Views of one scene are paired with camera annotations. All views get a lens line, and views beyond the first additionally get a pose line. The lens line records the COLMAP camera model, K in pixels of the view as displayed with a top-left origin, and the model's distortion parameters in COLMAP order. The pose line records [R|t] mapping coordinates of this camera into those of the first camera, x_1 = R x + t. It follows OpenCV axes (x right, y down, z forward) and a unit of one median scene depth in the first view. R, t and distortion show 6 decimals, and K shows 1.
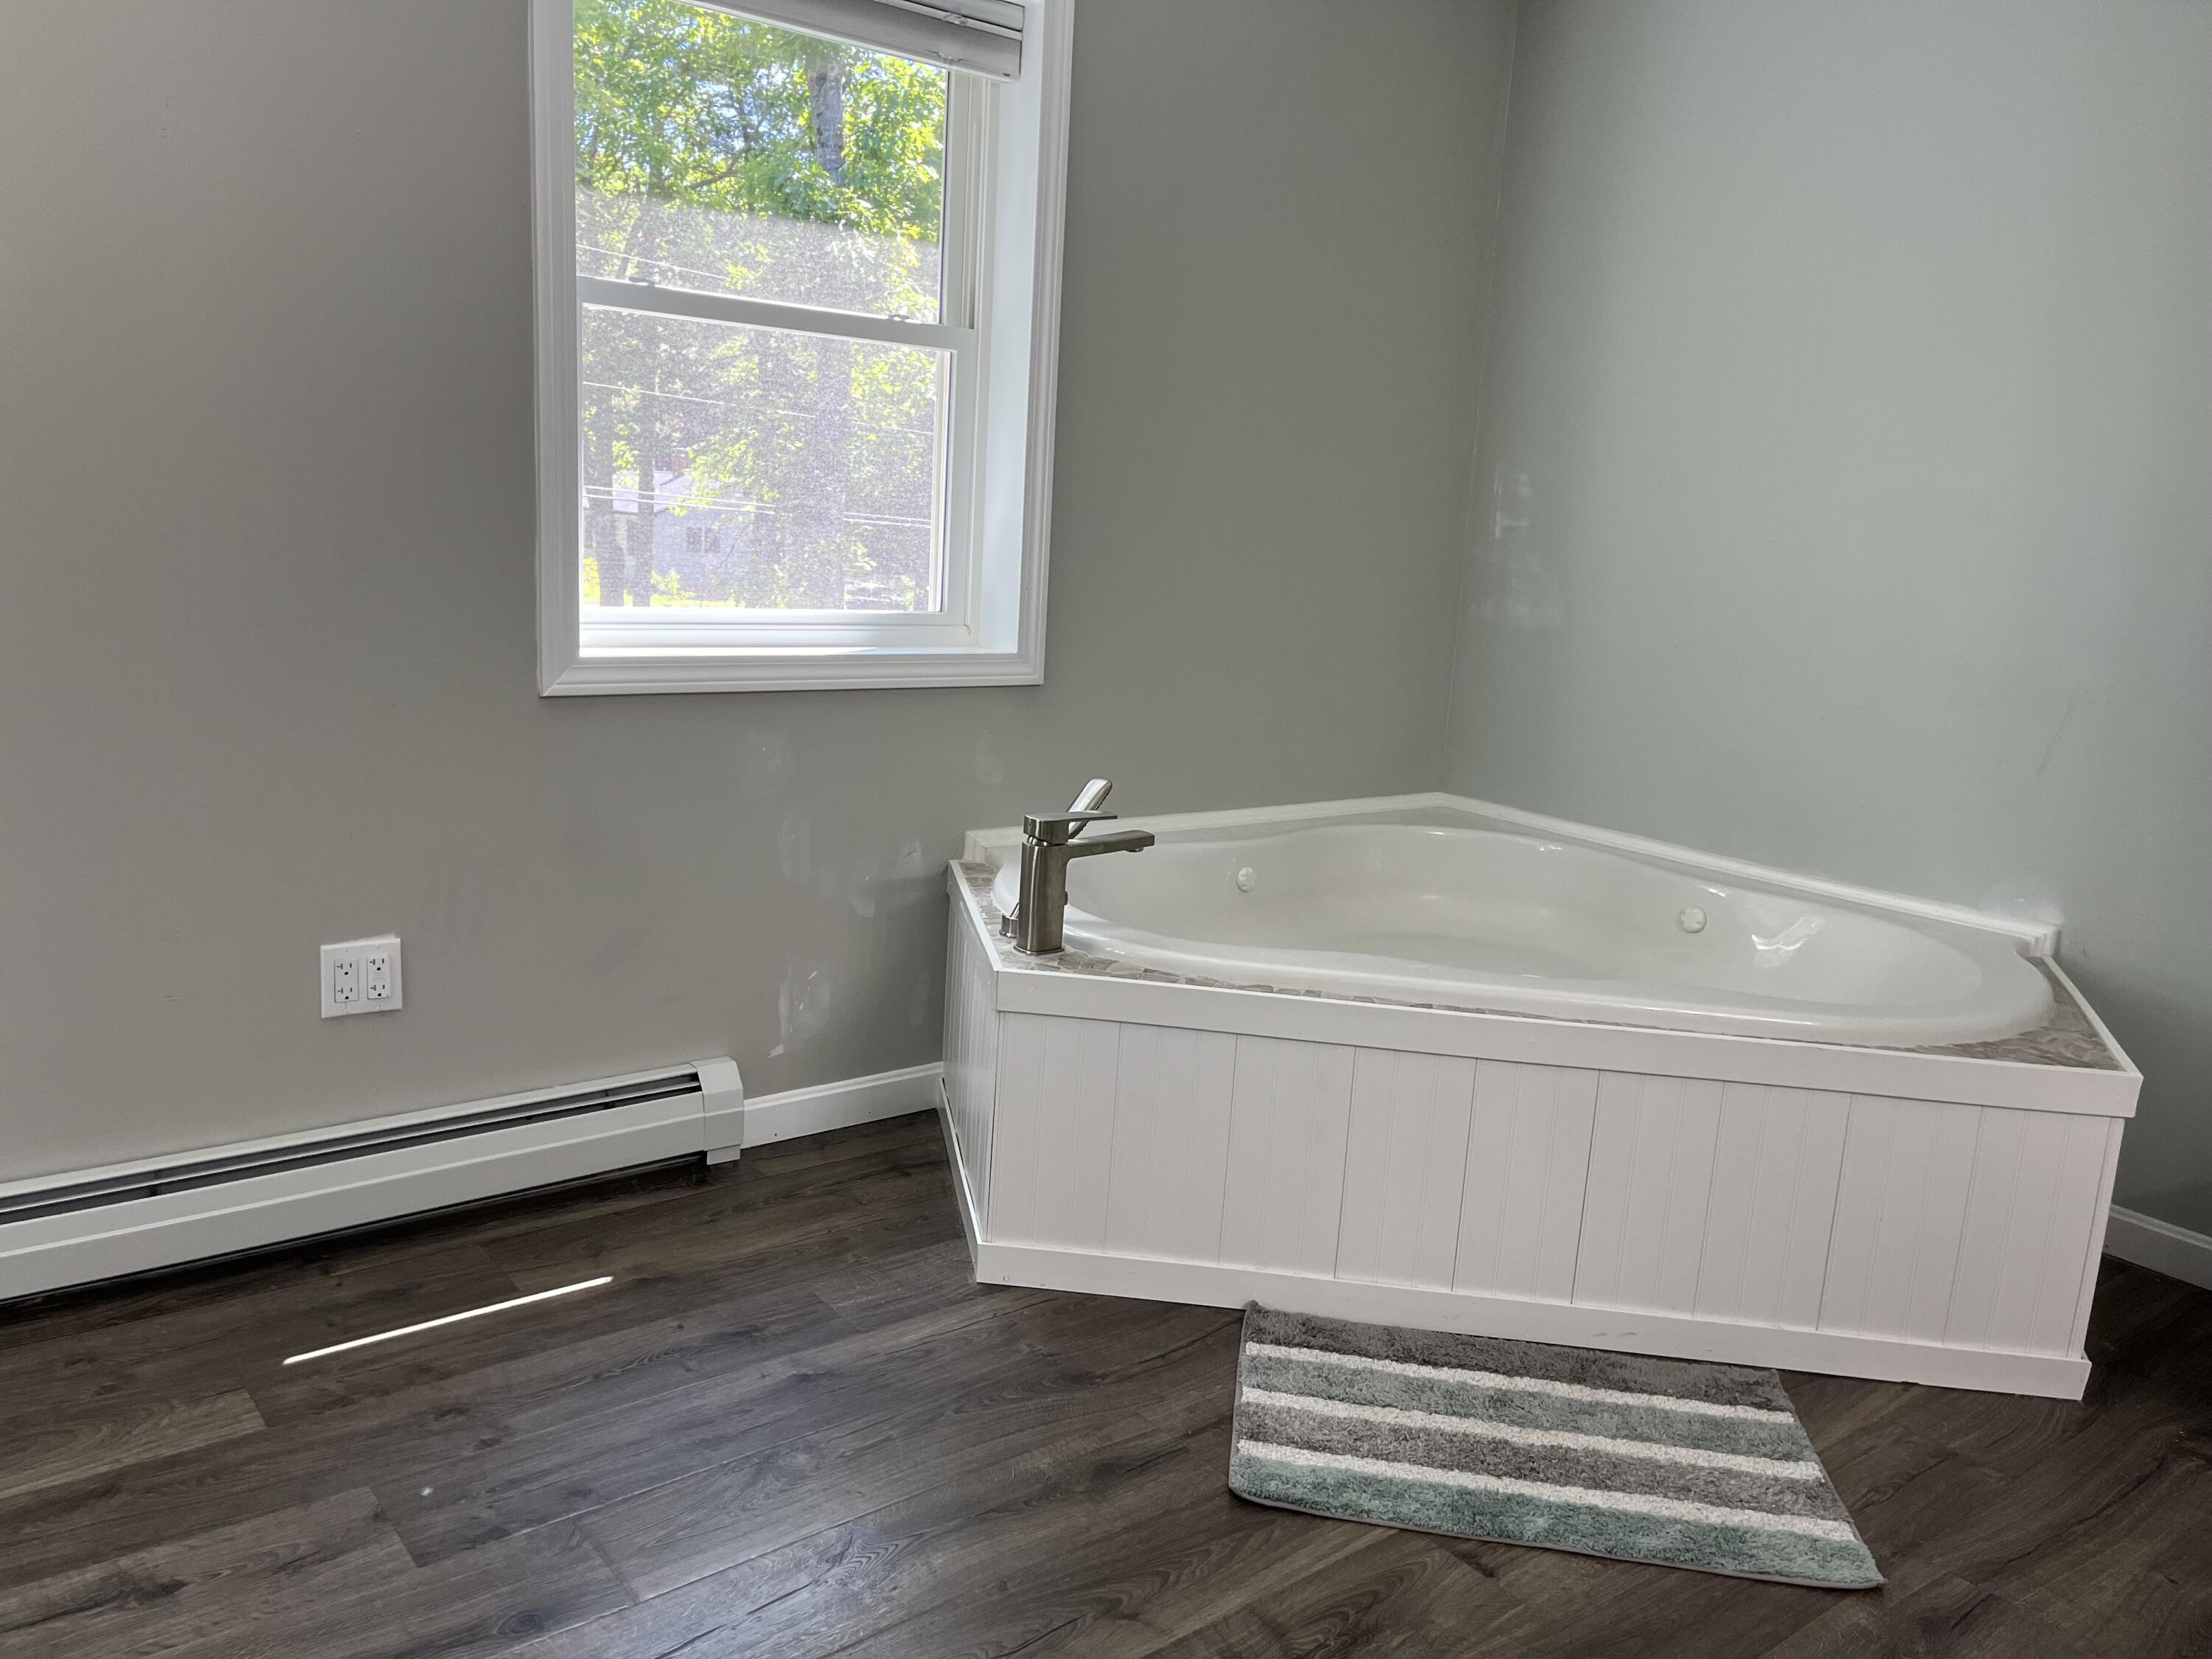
lens RADIAL K [[1684.2, 0, 1109.1], [0, 1684.2, 831.8], [0, 0, 1]] dist [0.097439, -0.138914]
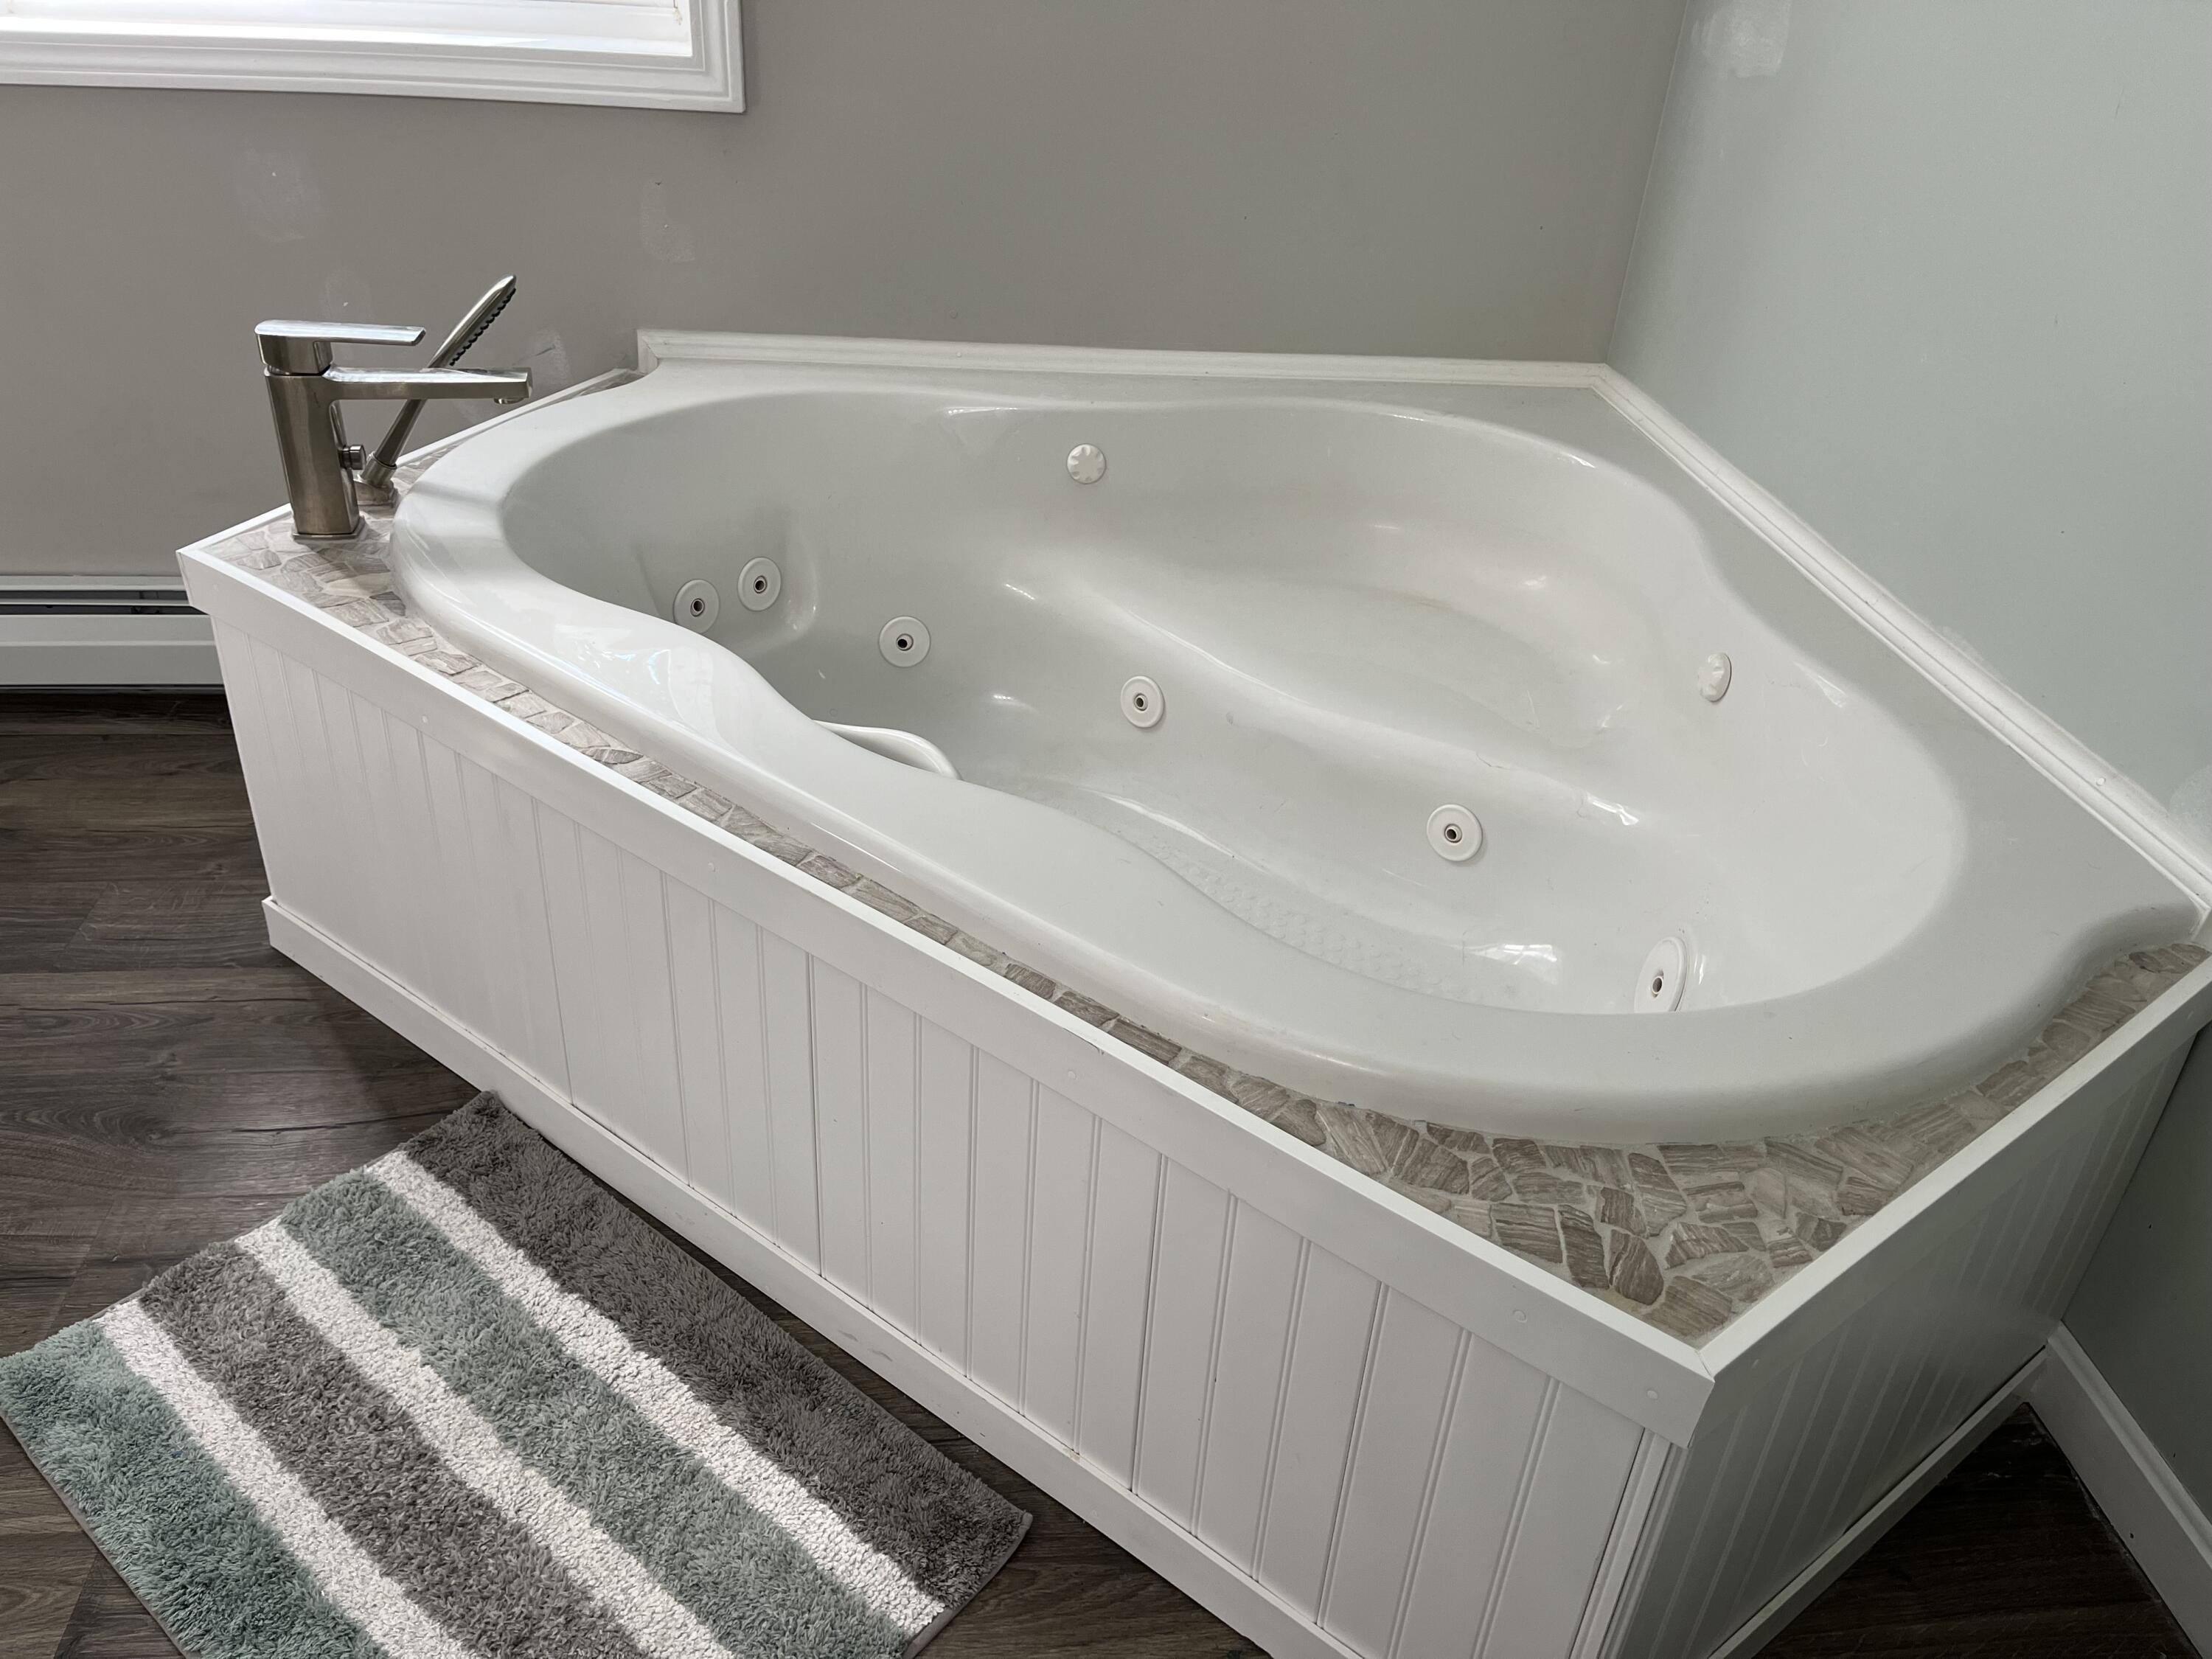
lens RADIAL K [[1684.2, 0, 1109.1], [0, 1684.2, 831.8], [0, 0, 1]] dist [0.097439, -0.138914]
pose [[0.845406, 0.270722, -0.460433, 0.600410], [-0.110174, 0.931881, 0.345629, -0.093376], [0.522638, -0.241469, 0.817644, 0.598510]]
